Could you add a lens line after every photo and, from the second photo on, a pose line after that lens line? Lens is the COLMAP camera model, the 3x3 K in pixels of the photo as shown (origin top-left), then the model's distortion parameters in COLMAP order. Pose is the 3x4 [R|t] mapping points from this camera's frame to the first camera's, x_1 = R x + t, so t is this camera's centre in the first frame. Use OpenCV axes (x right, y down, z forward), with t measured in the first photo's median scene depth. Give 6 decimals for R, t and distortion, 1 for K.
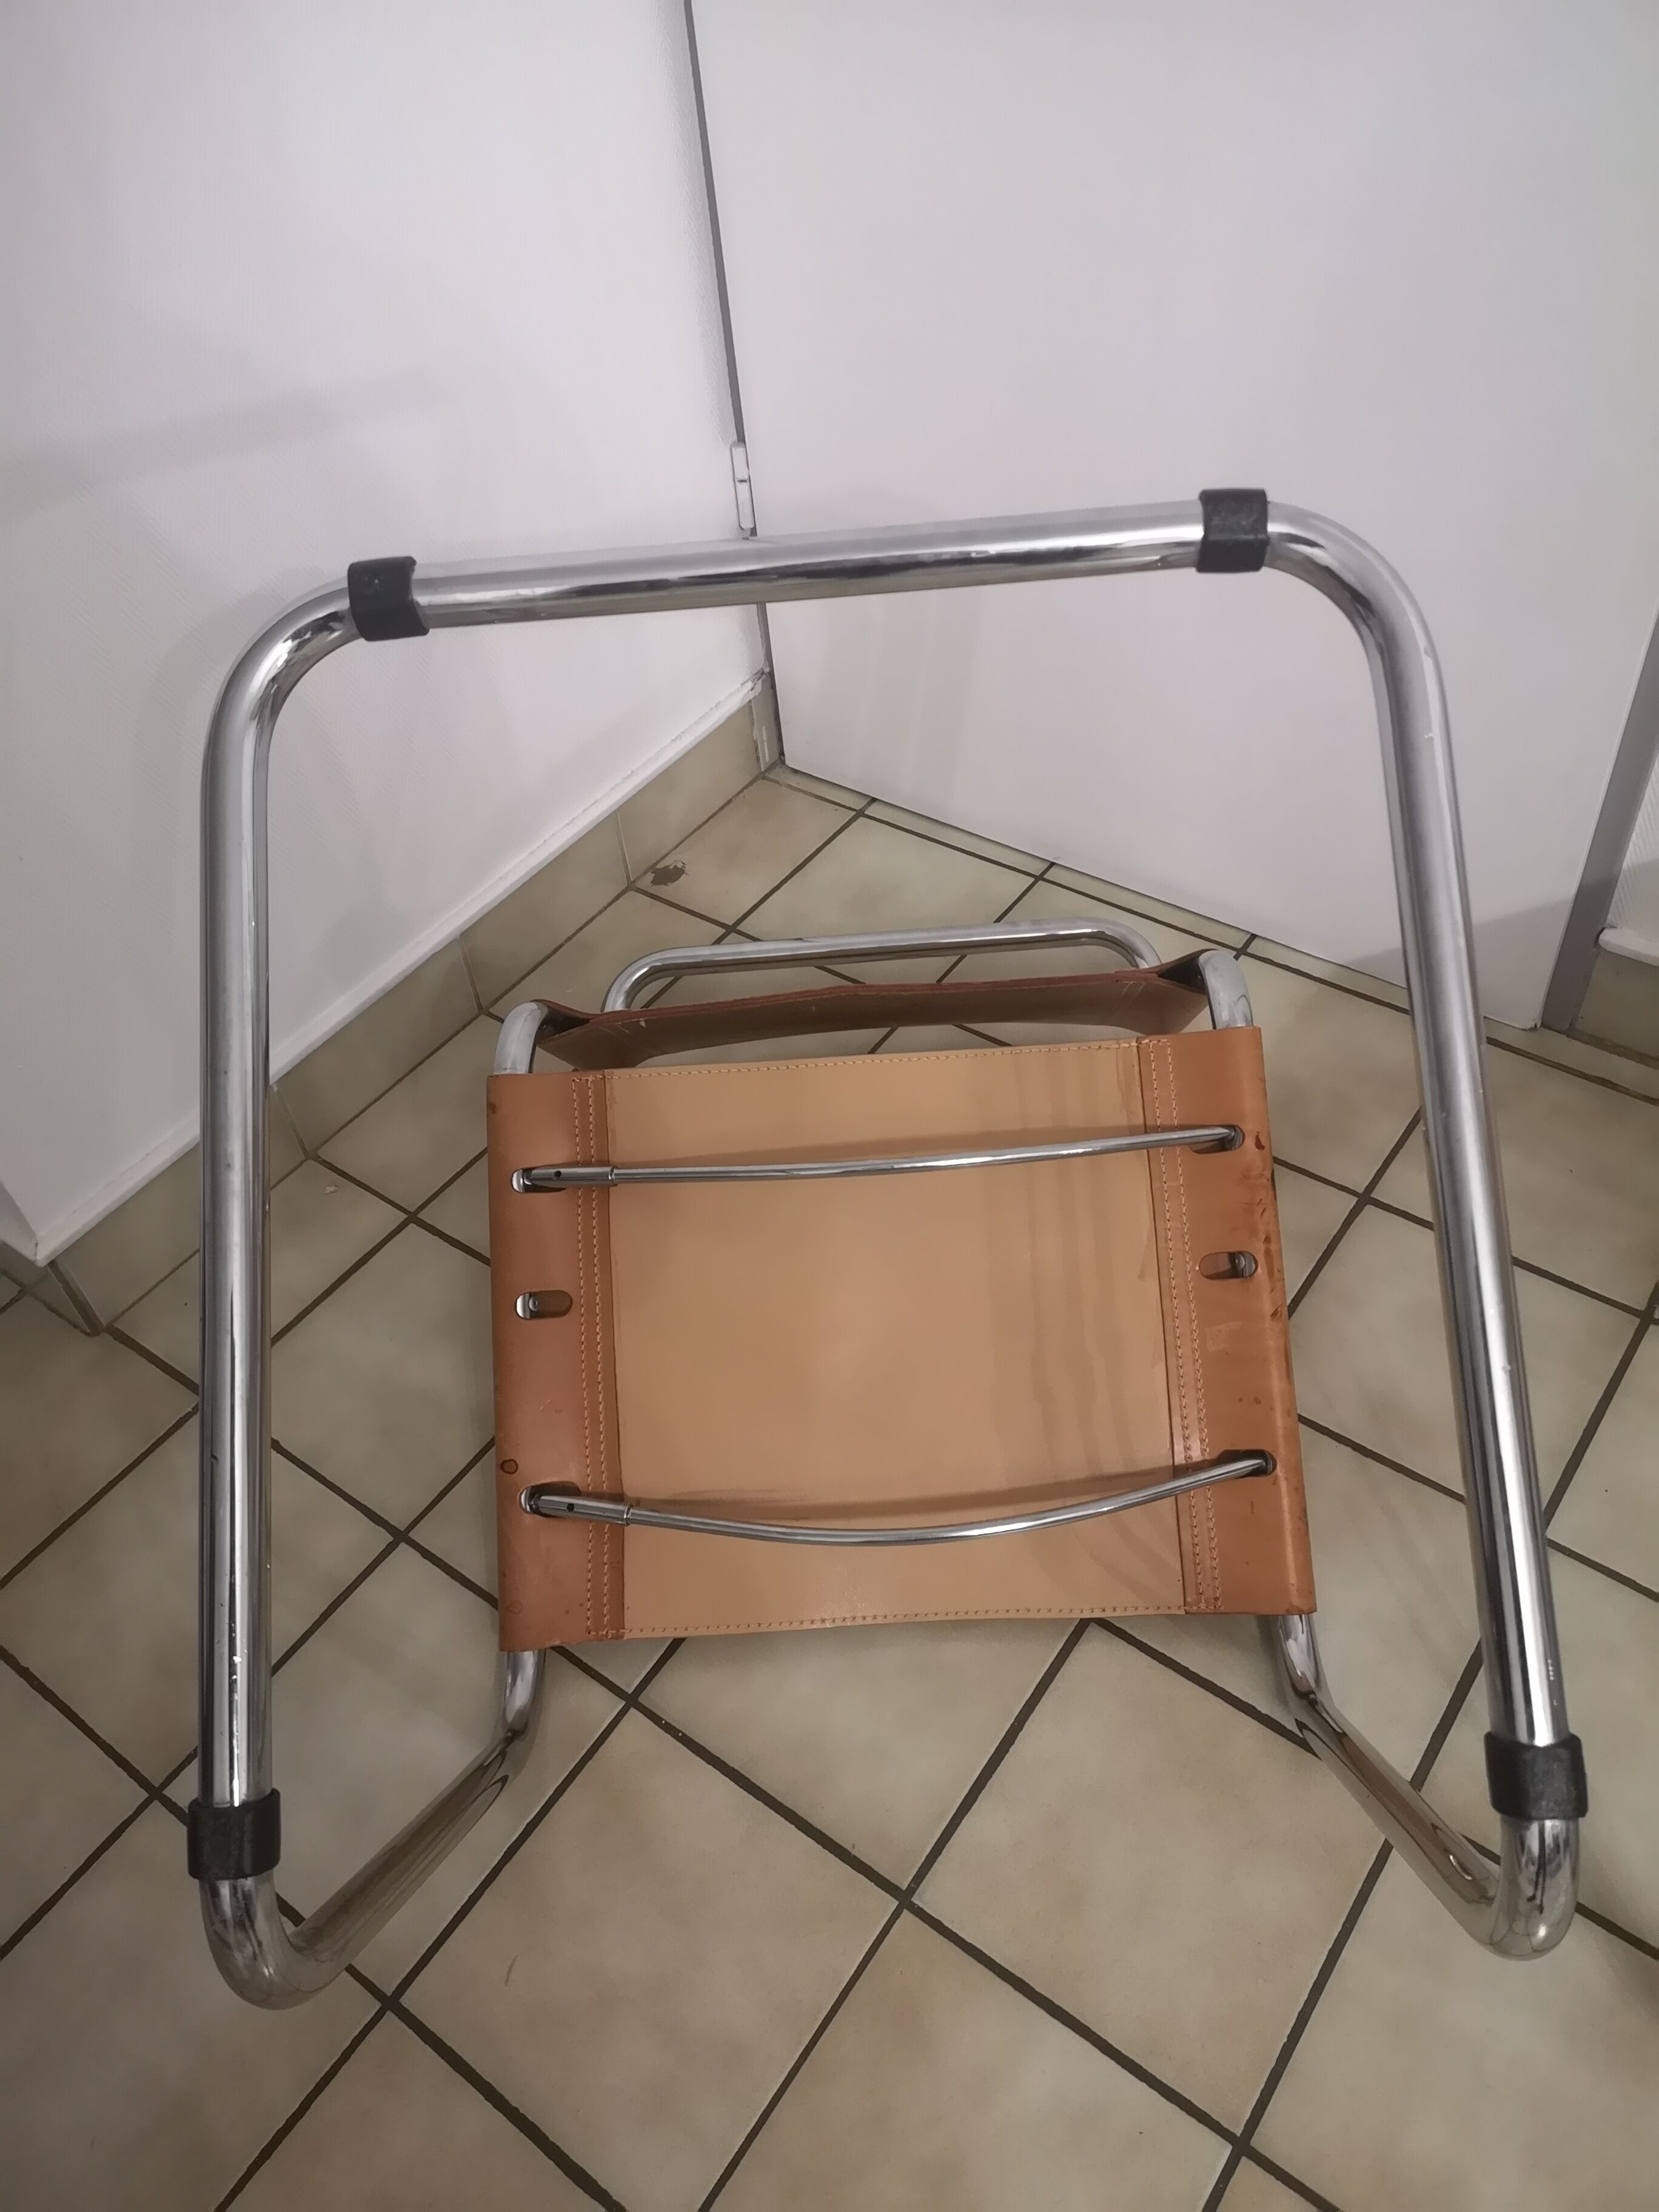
lens RADIAL K [[1746.6, 0, 813.8], [0, 1746.6, 1127.7], [0, 0, 1]] dist [0.042188, -0.043044]
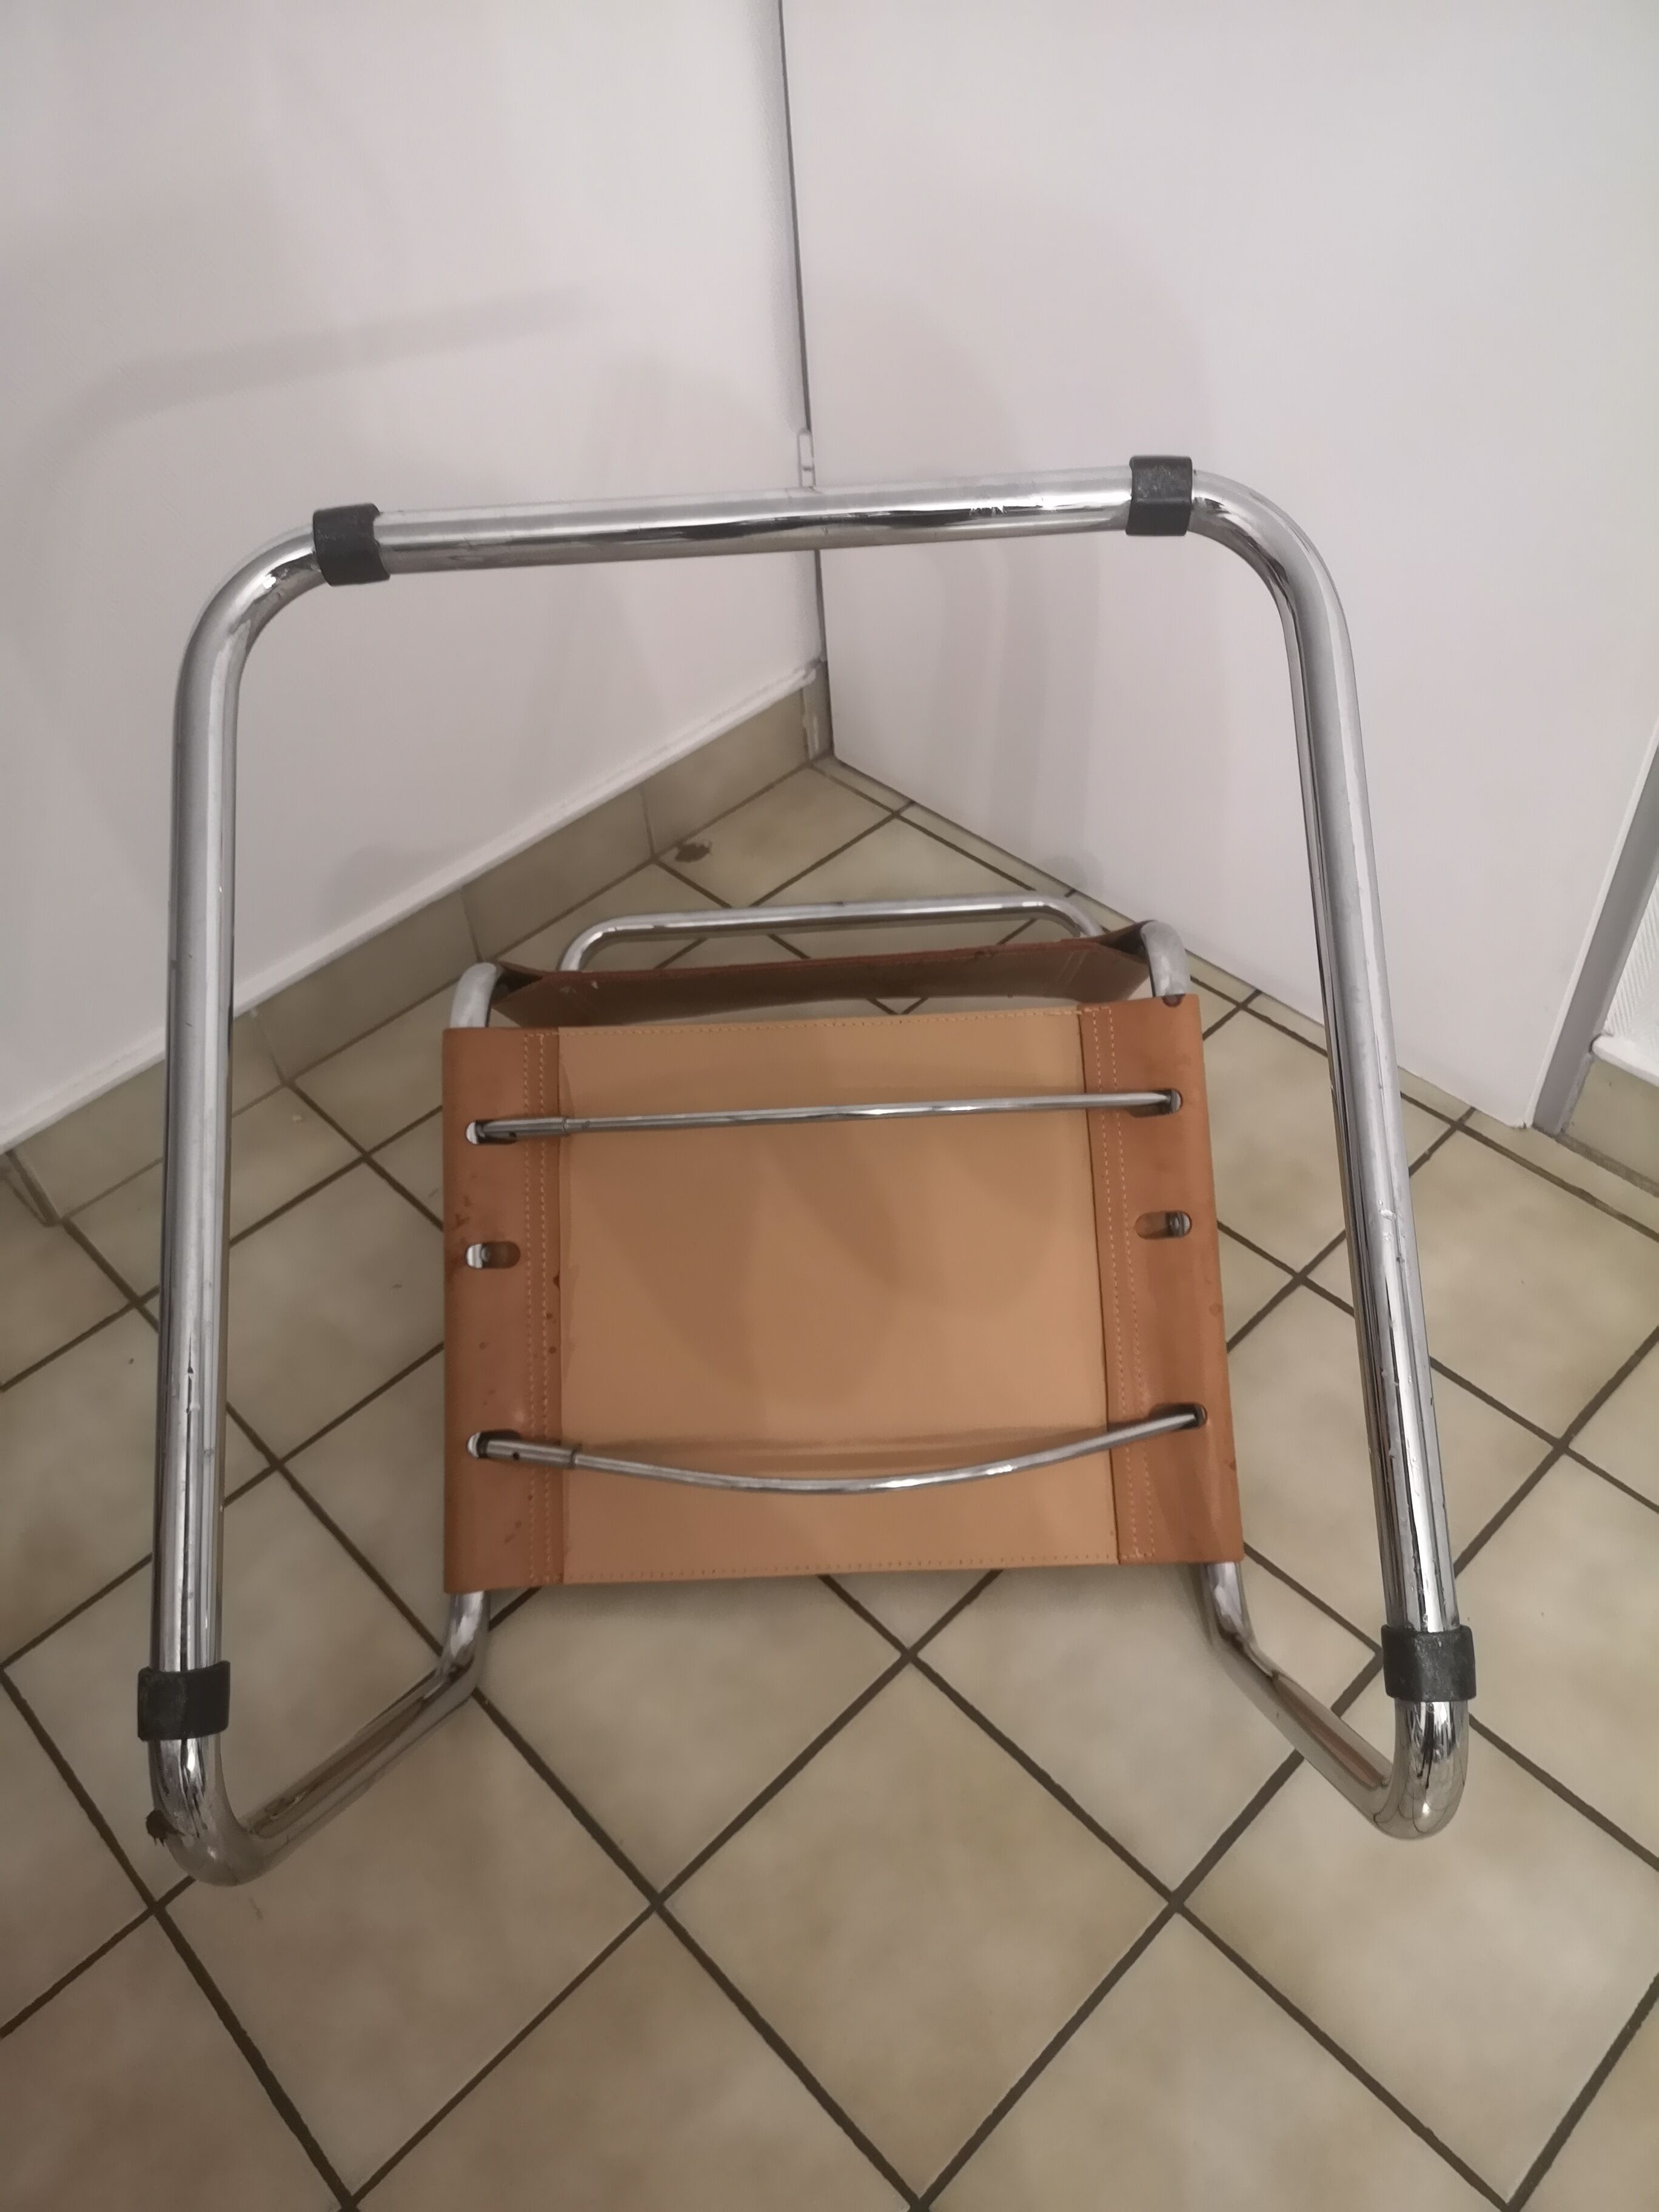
lens RADIAL K [[1746.6, 0, 832.3], [0, 1746.6, 1138.0], [0, 0, 1]] dist [0.042188, -0.043044]
pose [[0.985655, 0.142378, -0.090626, 0.127261], [-0.140625, 0.989735, 0.025470, -0.022792], [0.093322, -0.012360, 0.995559, 0.011334]]
